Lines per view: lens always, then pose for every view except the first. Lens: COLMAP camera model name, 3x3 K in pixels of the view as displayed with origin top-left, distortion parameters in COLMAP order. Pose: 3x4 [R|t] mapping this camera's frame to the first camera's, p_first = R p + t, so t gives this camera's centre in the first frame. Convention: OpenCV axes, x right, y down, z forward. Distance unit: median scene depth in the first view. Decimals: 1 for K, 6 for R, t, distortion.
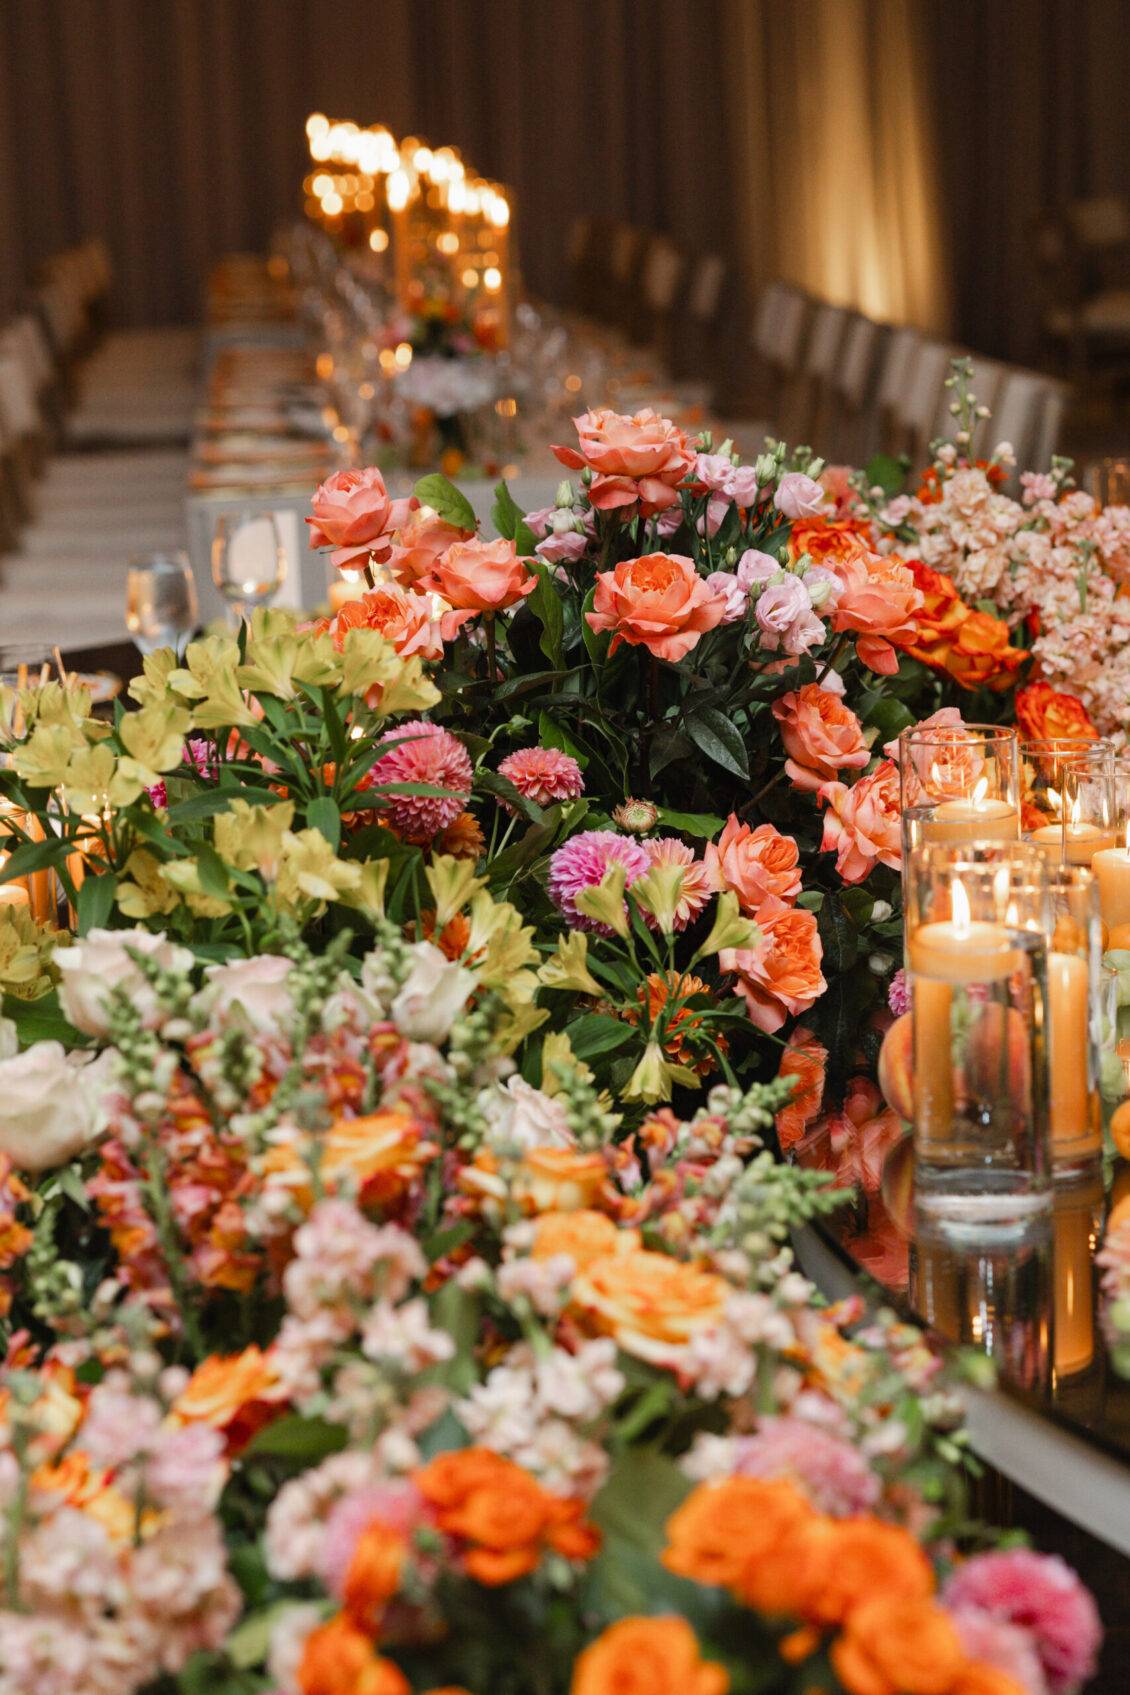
lens RADIAL K [[3999.2, 0, 565.0], [0, 3999.2, 847.5], [0, 0, 1]] dist [0.369851, -0.287021]
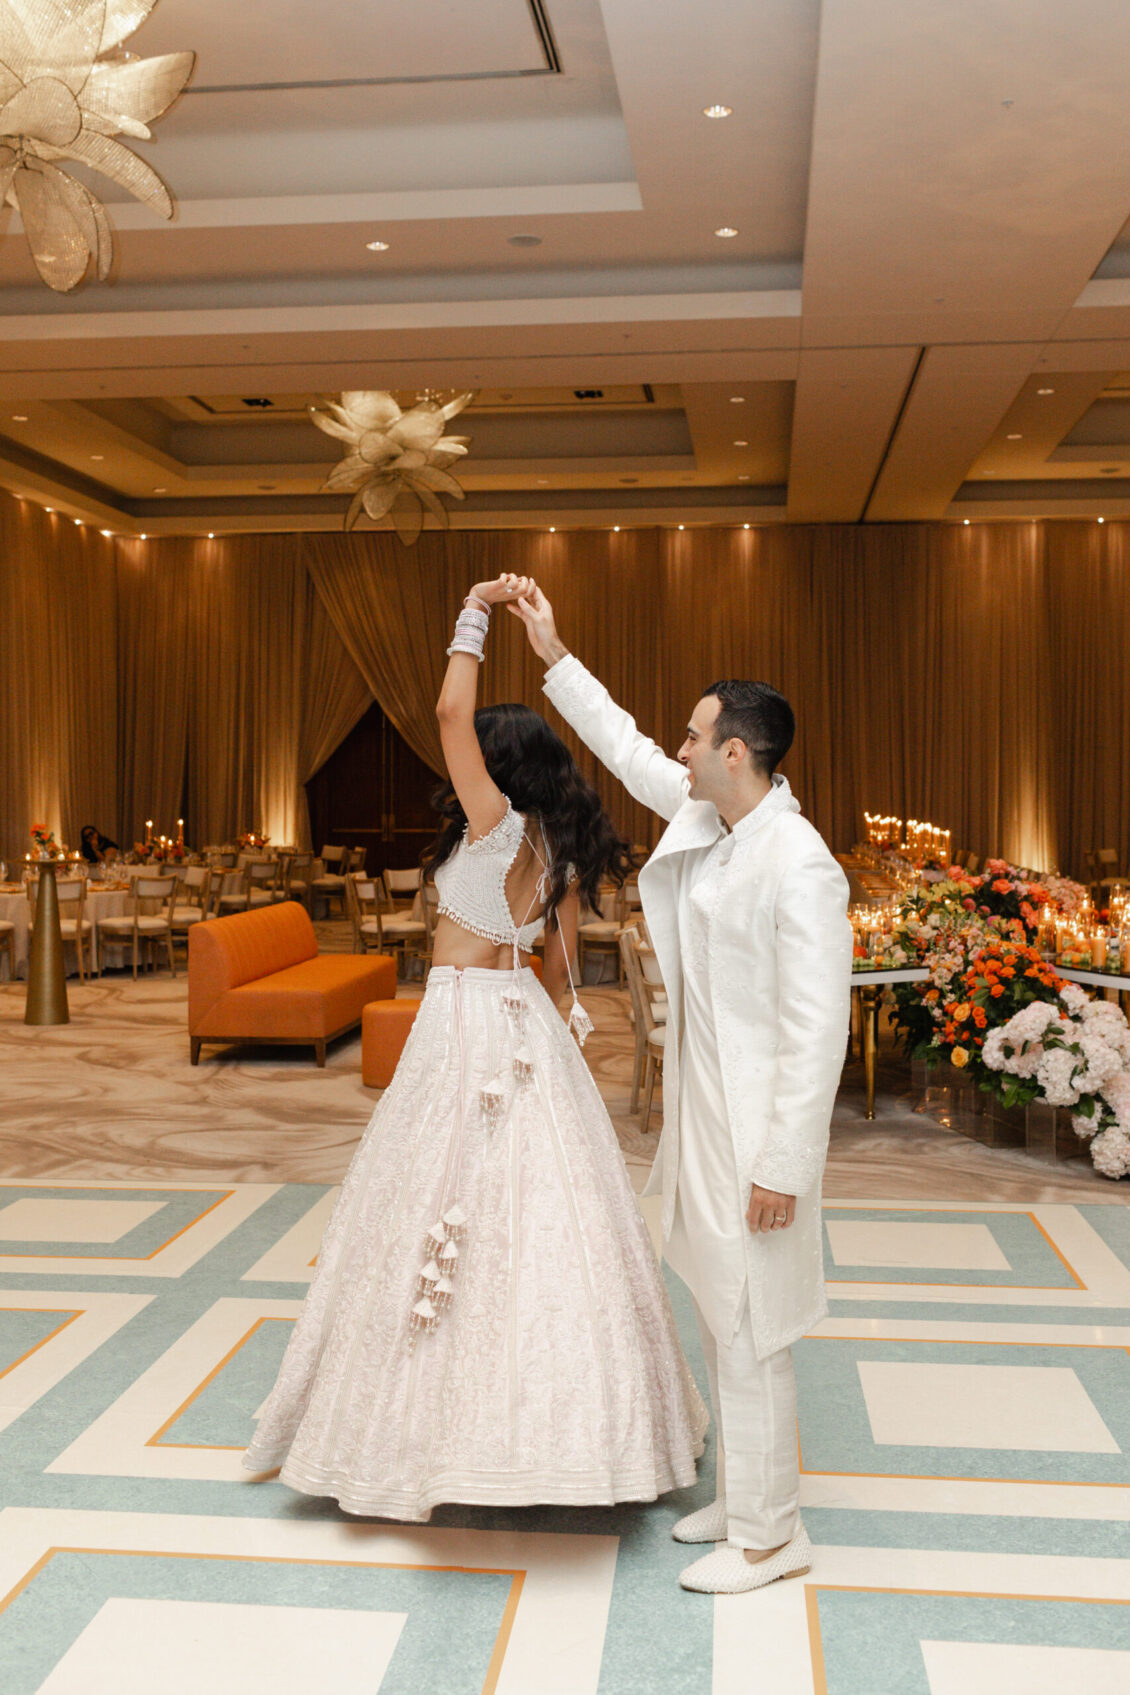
lens RADIAL K [[1666.7, 0, 565.0], [0, 1666.7, 847.5], [0, 0, 1]] dist [0.016737, -0.017264]
pose [[0.978935, 0.045868, -0.198954, -0.142610], [-0.076118, 0.986178, -0.147173, 0.345780], [0.189453, 0.159217, 0.968895, -1.900474]]
